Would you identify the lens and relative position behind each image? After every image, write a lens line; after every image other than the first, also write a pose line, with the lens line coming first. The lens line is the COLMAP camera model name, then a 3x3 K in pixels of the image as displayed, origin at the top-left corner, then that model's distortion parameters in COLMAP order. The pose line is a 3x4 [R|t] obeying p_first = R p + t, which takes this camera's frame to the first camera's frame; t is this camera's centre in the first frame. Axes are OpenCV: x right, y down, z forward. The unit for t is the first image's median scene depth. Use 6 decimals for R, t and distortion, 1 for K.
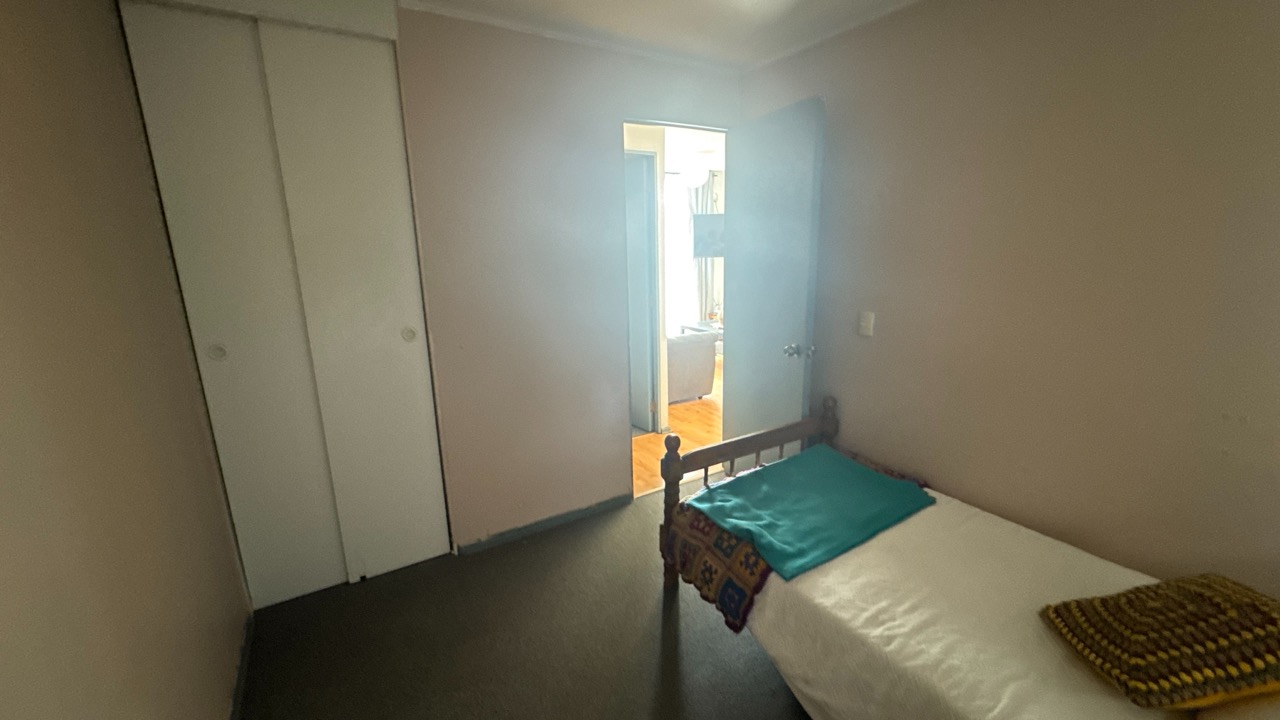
lens RADIAL K [[508.3, 0, 639.2], [0, 508.3, 356.5], [0, 0, 1]] dist [-0.002293, 0.000829]
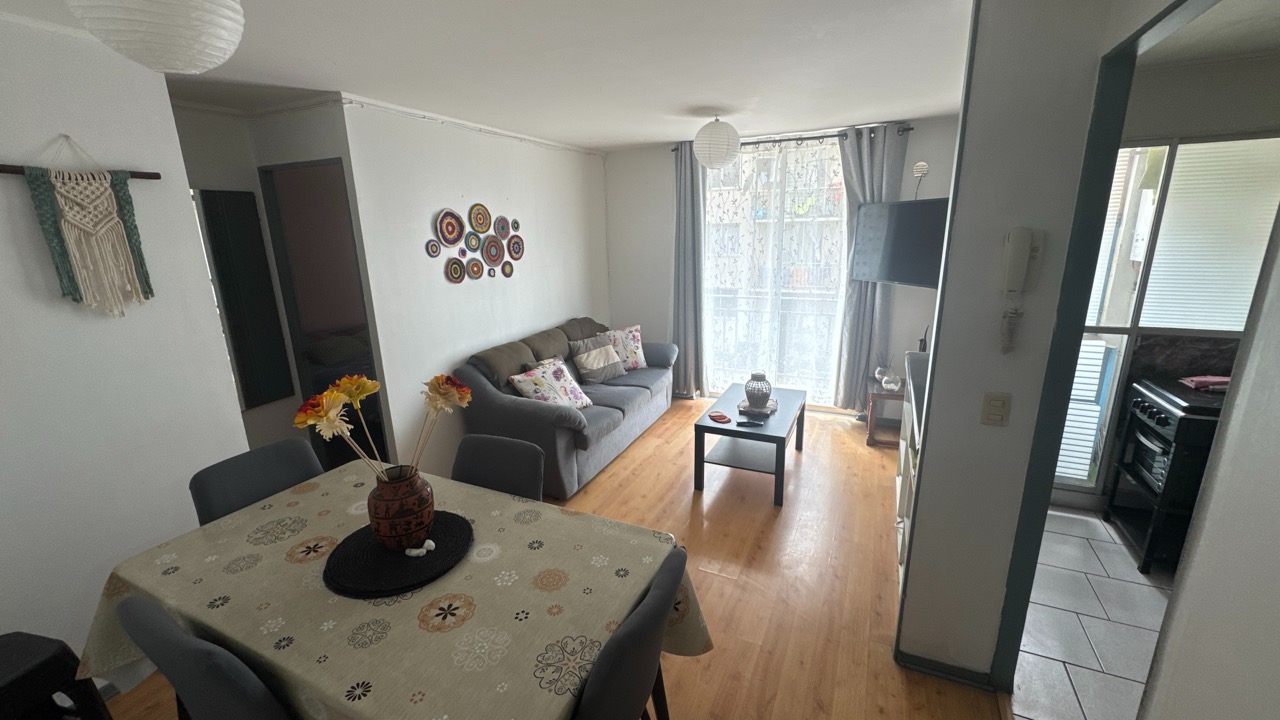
lens RADIAL K [[508.3, 0, 641.2], [0, 508.3, 363.7], [0, 0, 1]] dist [-0.002293, 0.000829]
pose [[0.539310, 0.225901, -0.811242, 0.474778], [-0.171025, 0.972653, 0.157151, -0.153486], [0.824557, 0.053989, 0.563196, 0.491216]]
